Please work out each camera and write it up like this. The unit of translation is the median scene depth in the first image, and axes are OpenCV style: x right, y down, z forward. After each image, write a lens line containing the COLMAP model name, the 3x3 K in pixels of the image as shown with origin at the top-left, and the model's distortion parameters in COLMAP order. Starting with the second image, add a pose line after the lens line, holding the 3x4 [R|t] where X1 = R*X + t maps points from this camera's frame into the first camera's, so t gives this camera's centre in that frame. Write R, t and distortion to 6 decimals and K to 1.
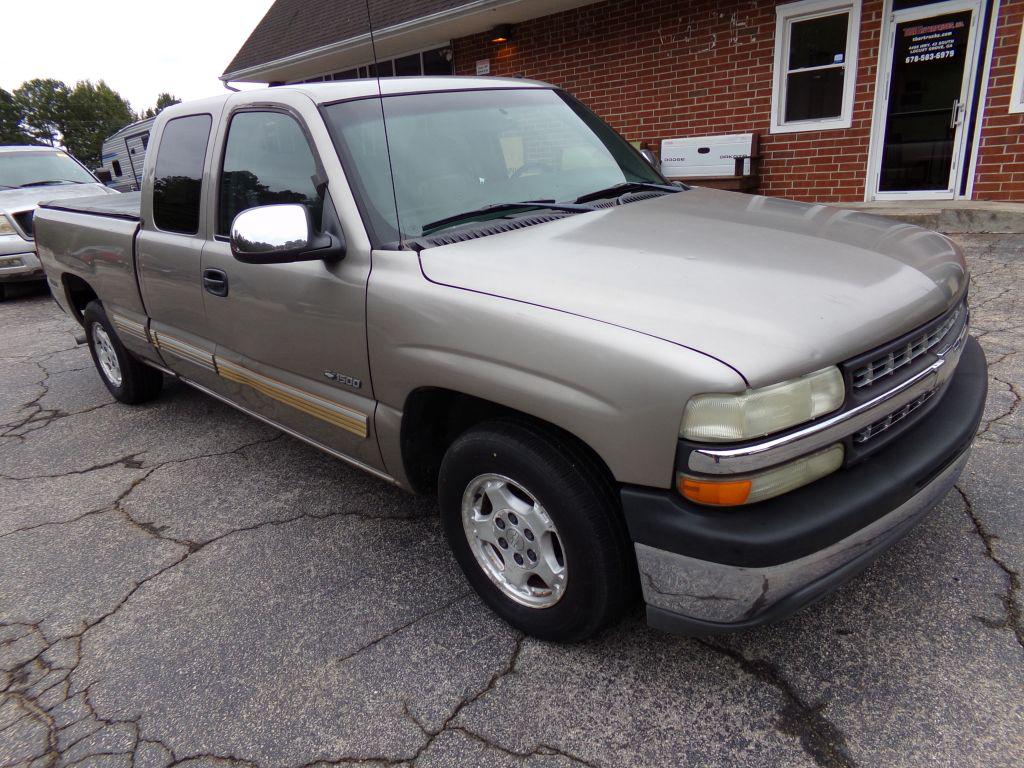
lens RADIAL K [[677.5, 0, 513.4], [0, 677.5, 386.3], [0, 0, 1]] dist [0.017764, -0.001376]
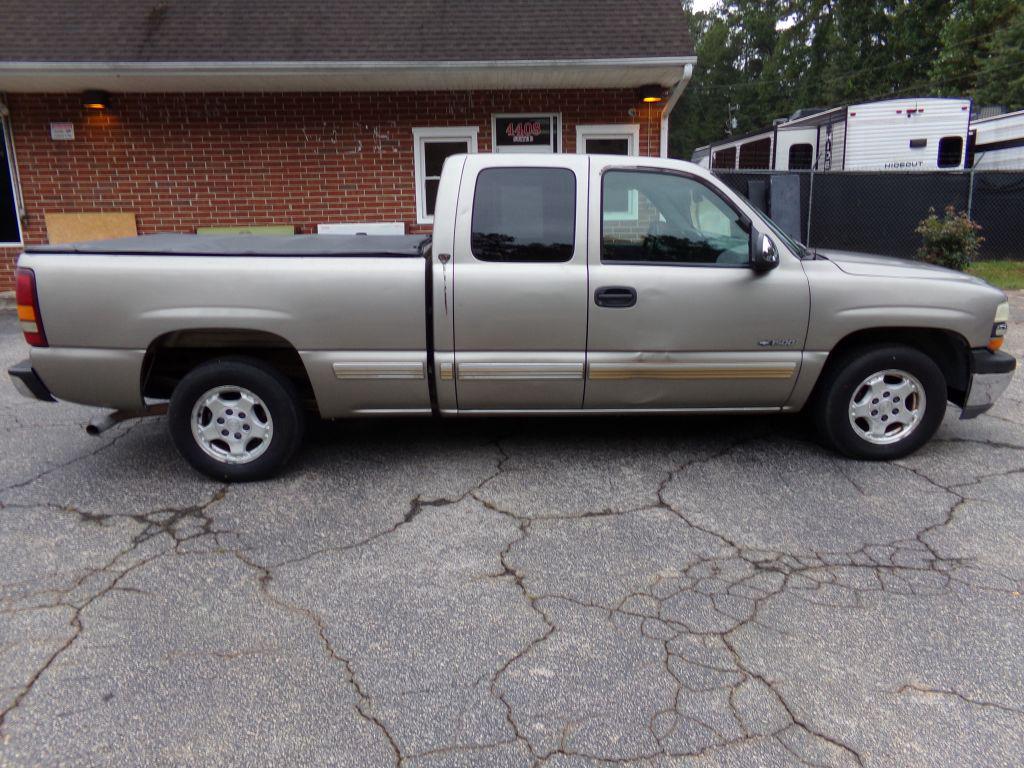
lens RADIAL K [[694.6, 0, 512.4], [0, 694.6, 377.7], [0, 0, 1]] dist [-0.029285, 0.052445]
pose [[0.678464, -0.100009, 0.727794, -0.532239], [0.209697, 0.975837, -0.061390, 0.011099], [-0.704069, 0.194267, 0.683043, 0.100381]]
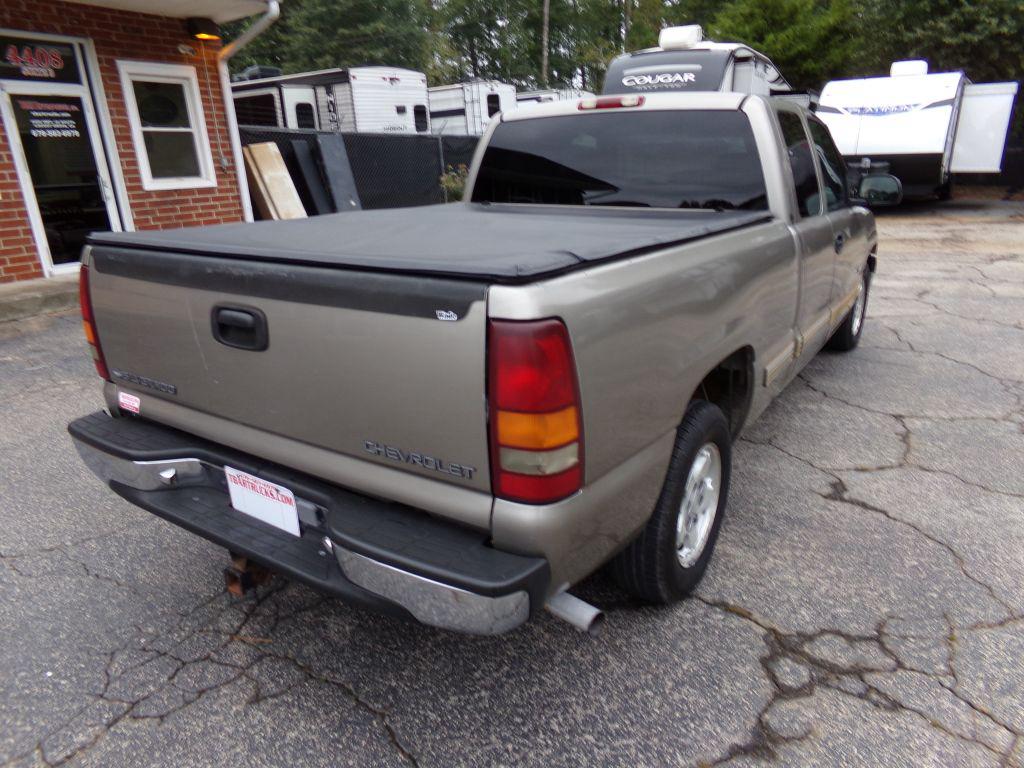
lens RADIAL K [[675.4, 0, 512.9], [0, 675.4, 386.8], [0, 0, 1]] dist [0.017261, -0.006768]
pose [[-0.174284, -0.228067, 0.957920, -0.579043], [0.378194, 0.882694, 0.278965, -0.179787], [-0.909173, 0.410898, -0.067586, 0.623092]]
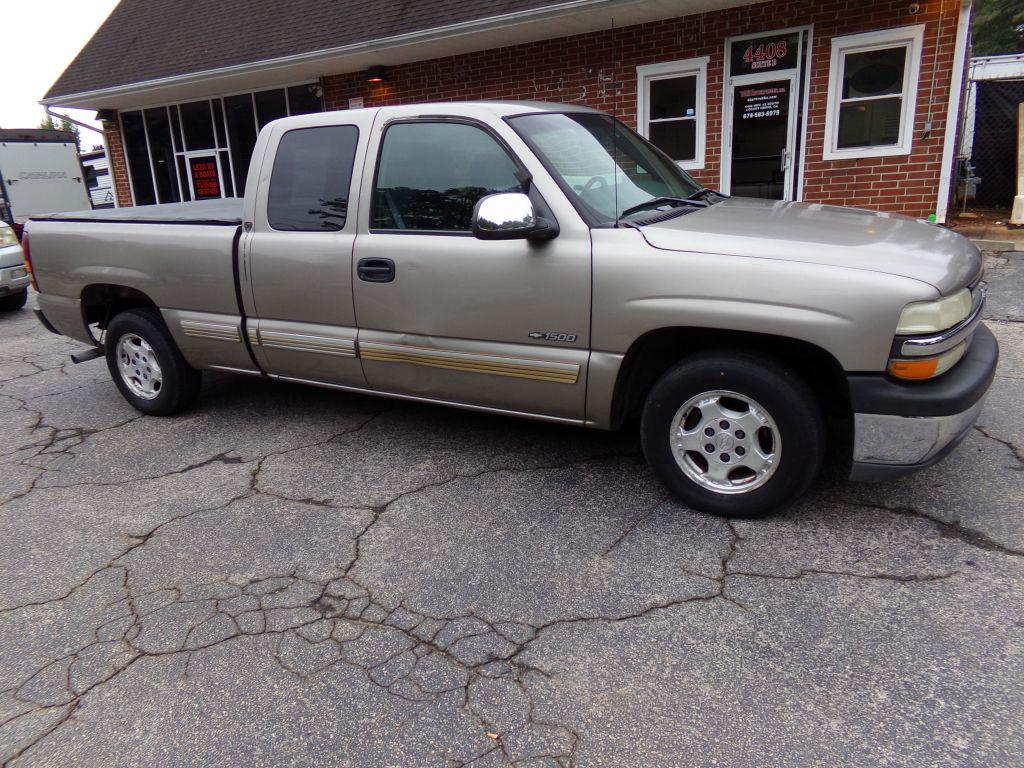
lens RADIAL K [[681.6, 0, 512.0], [0, 681.6, 384.0], [0, 0, 1]] dist [0.014154, 0.000674]
pose [[0.962989, -0.058270, 0.263168, -0.187319], [0.074696, 0.995805, -0.052839, 0.038694], [-0.258985, 0.070541, 0.963302, -0.045227]]
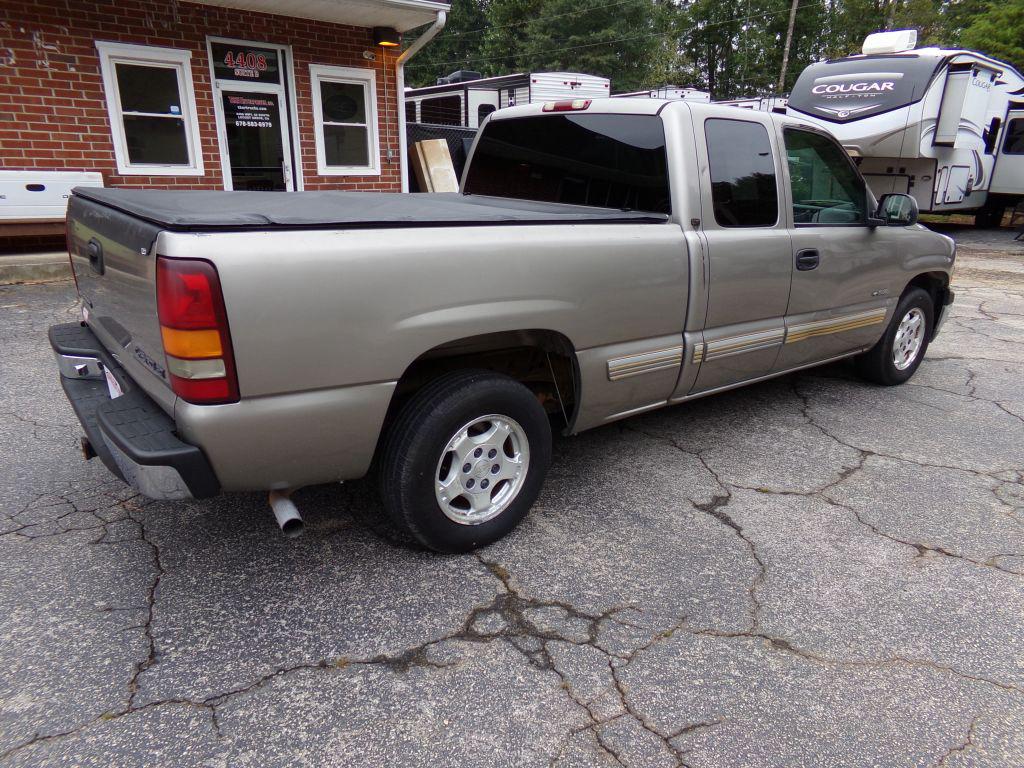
lens RADIAL K [[679.0, 0, 512.0], [0, 679.0, 384.0], [0, 0, 1]] dist [0.003478, 0.008988]
pose [[0.137506, -0.220000, 0.965760, -0.623763], [0.309293, 0.935804, 0.169139, -0.111956], [-0.940973, 0.275445, 0.196723, 0.466678]]
